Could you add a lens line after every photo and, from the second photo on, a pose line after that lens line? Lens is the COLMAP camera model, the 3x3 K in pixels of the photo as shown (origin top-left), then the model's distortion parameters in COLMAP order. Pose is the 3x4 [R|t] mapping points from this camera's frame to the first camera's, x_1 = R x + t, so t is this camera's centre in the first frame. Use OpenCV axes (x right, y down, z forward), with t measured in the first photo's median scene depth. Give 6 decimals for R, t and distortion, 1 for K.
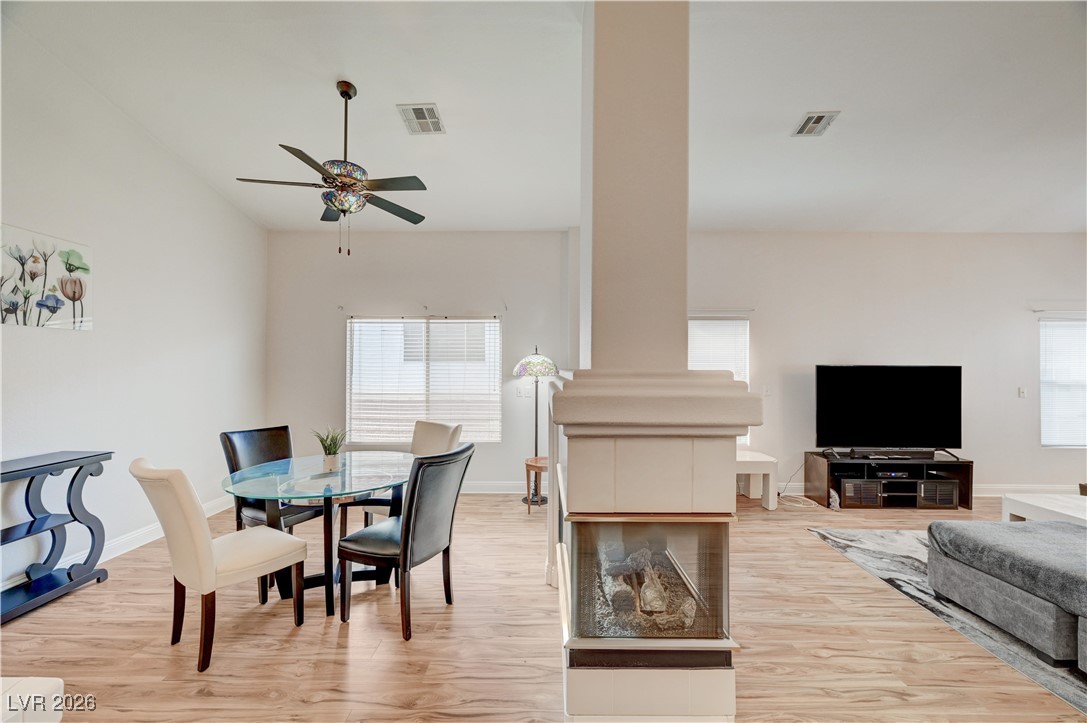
lens RADIAL K [[428.5, 0, 543.5], [0, 428.5, 364.1], [0, 0, 1]] dist [-0.002331, 0.000142]
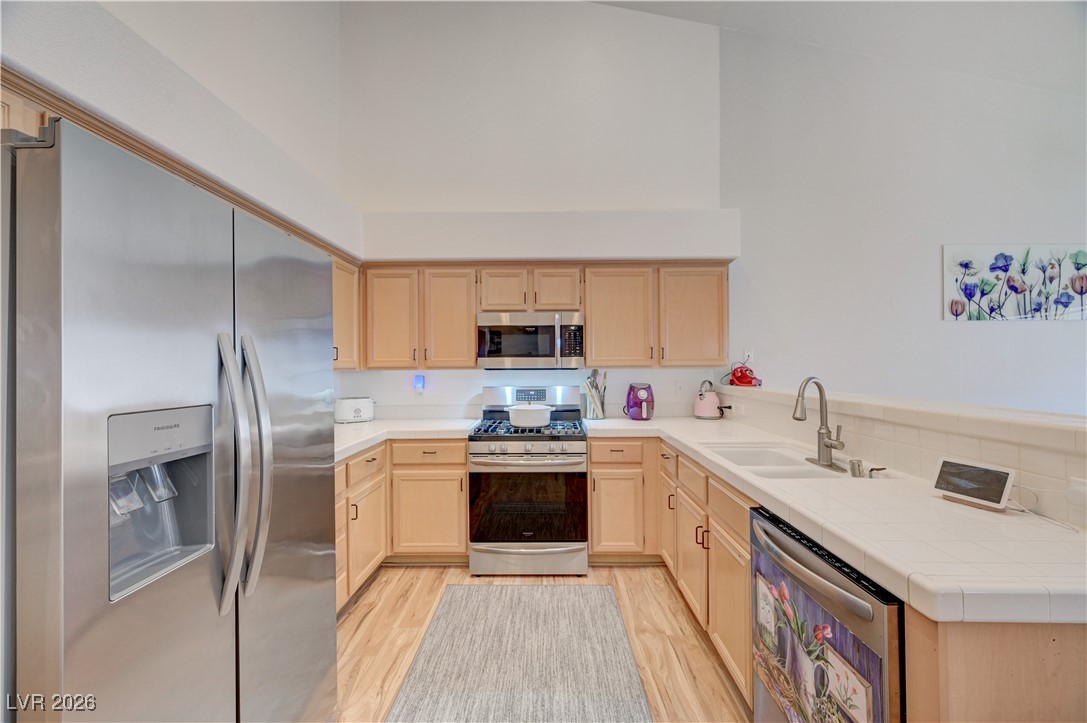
lens RADIAL K [[428.5, 0, 540.3], [0, 428.5, 365.2], [0, 0, 1]] dist [-0.002331, 0.000142]
pose [[-0.007310, -0.000376, -0.999973, 0.051444], [0.014536, 0.999894, -0.000482, 0.019945], [0.999868, -0.014539, -0.007304, -0.445659]]
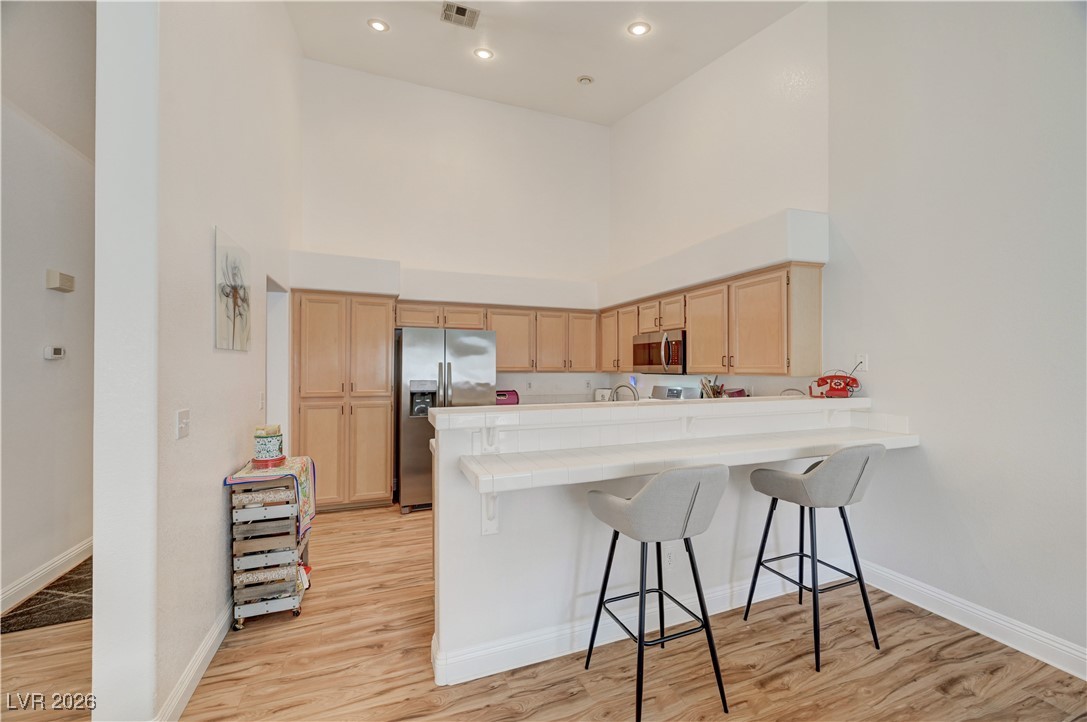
lens RADIAL K [[428.5, 0, 543.9], [0, 428.5, 370.7], [0, 0, 1]] dist [-0.002331, 0.000142]
pose [[-0.930232, 0.000430, -0.366972, -0.114320], [0.001572, 0.999995, -0.002815, 0.021406], [0.366968, -0.003195, -0.930228, 0.749480]]
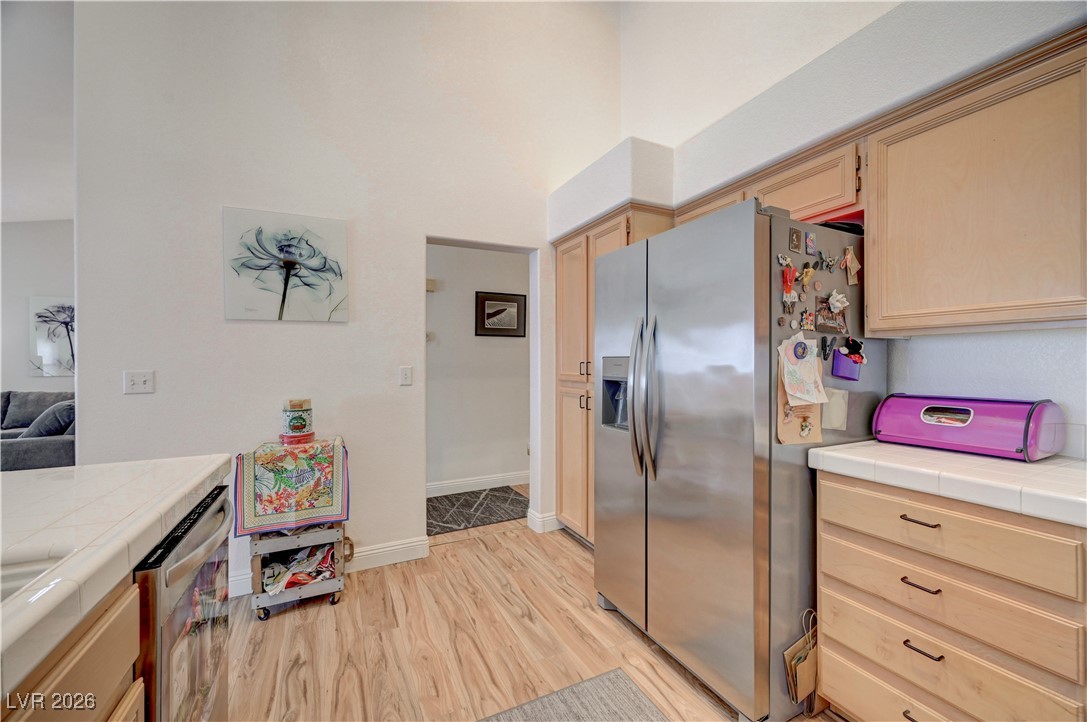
lens RADIAL K [[428.5, 0, 547.8], [0, 428.5, 360.6], [0, 0, 1]] dist [-0.002331, 0.000142]
pose [[-0.451829, 0.003292, 0.892098, -0.837481], [-0.003292, 0.999980, -0.005358, 0.060270], [-0.892098, -0.005357, -0.451810, -0.304894]]
